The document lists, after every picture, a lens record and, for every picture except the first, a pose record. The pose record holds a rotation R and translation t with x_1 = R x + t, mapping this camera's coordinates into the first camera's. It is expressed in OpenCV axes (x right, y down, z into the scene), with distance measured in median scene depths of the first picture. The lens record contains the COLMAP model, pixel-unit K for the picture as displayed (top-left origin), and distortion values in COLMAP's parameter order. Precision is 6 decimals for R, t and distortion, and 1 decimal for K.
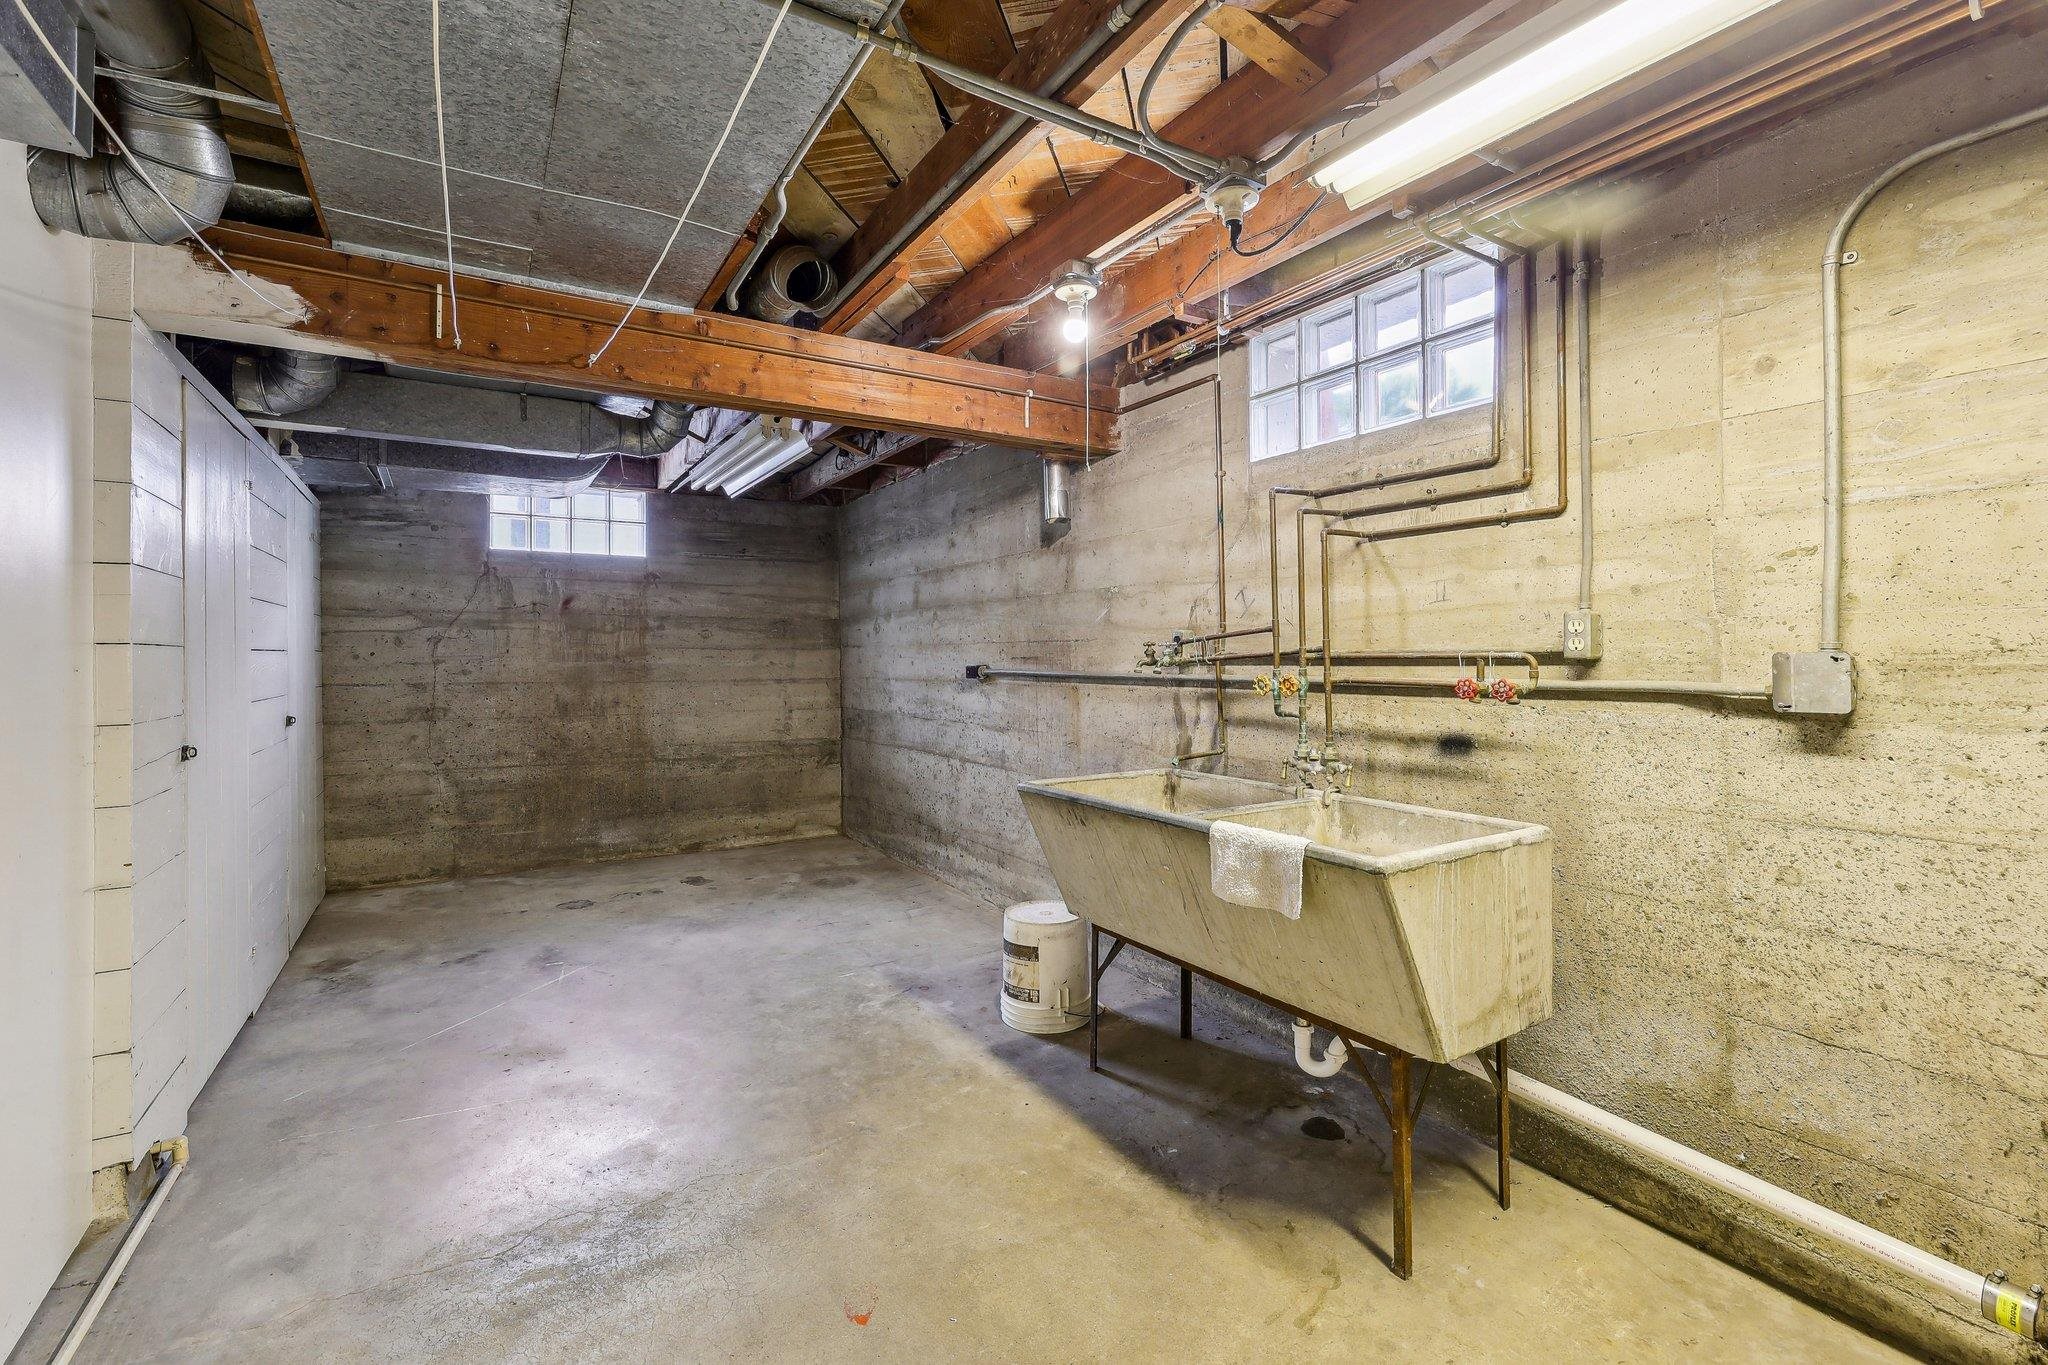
lens RADIAL K [[886.3, 0, 1023.3], [0, 886.3, 663.2], [0, 0, 1]] dist [-0.001089, 0.000210]
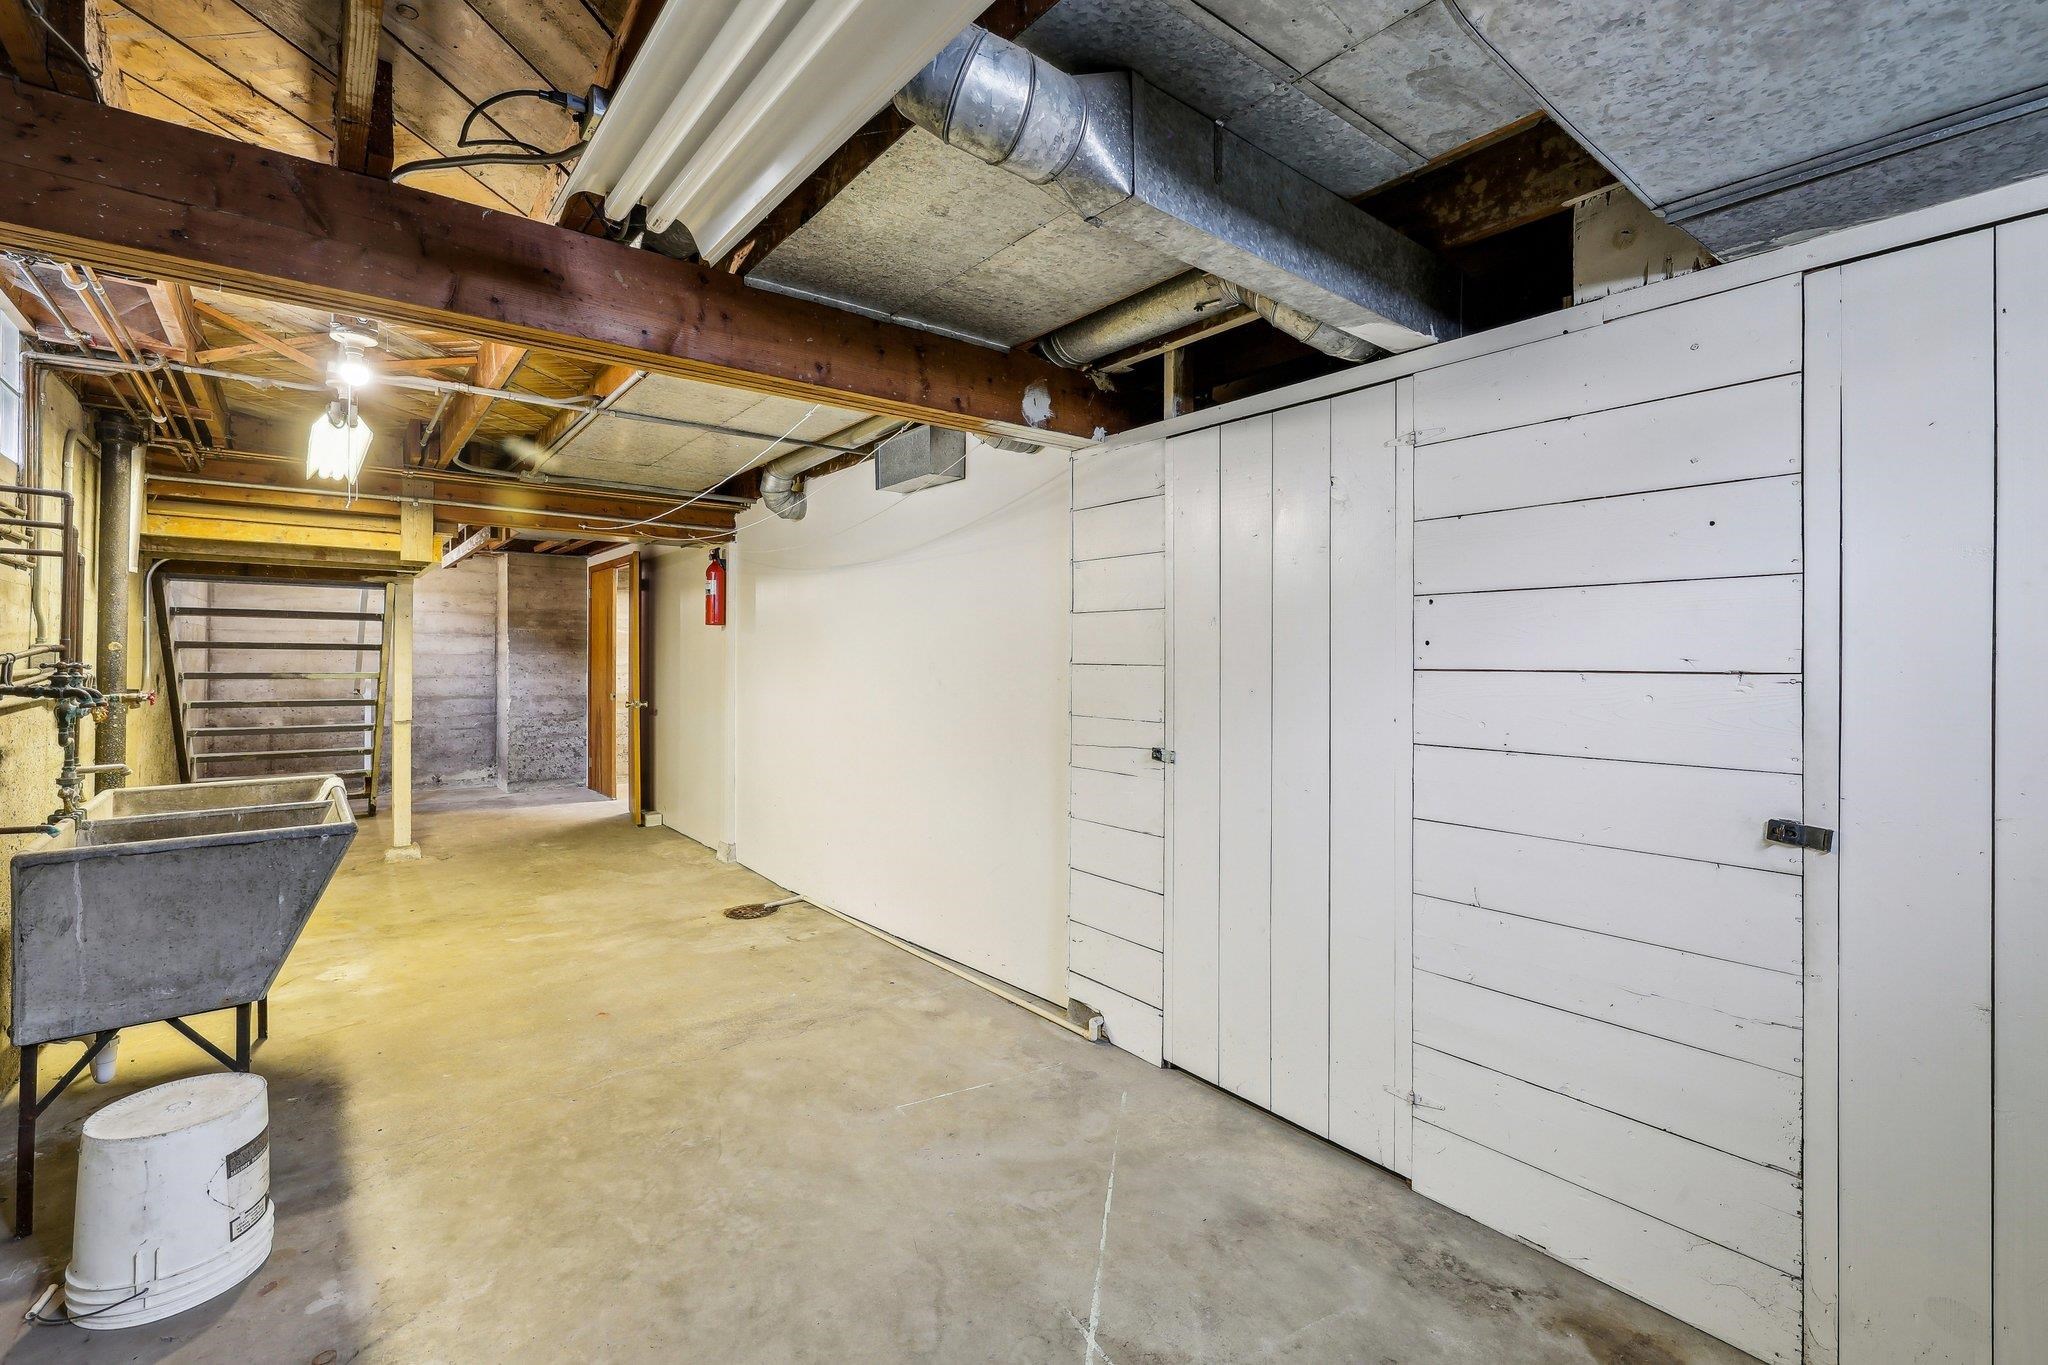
lens RADIAL K [[886.3, 0, 1023.4], [0, 886.3, 665.3], [0, 0, 1]] dist [-0.001089, 0.000210]
pose [[-0.993129, 0.001615, -0.117016, -0.618597], [-0.000097, 0.999893, 0.014629, -0.037846], [0.117027, 0.014540, -0.993022, 2.142023]]
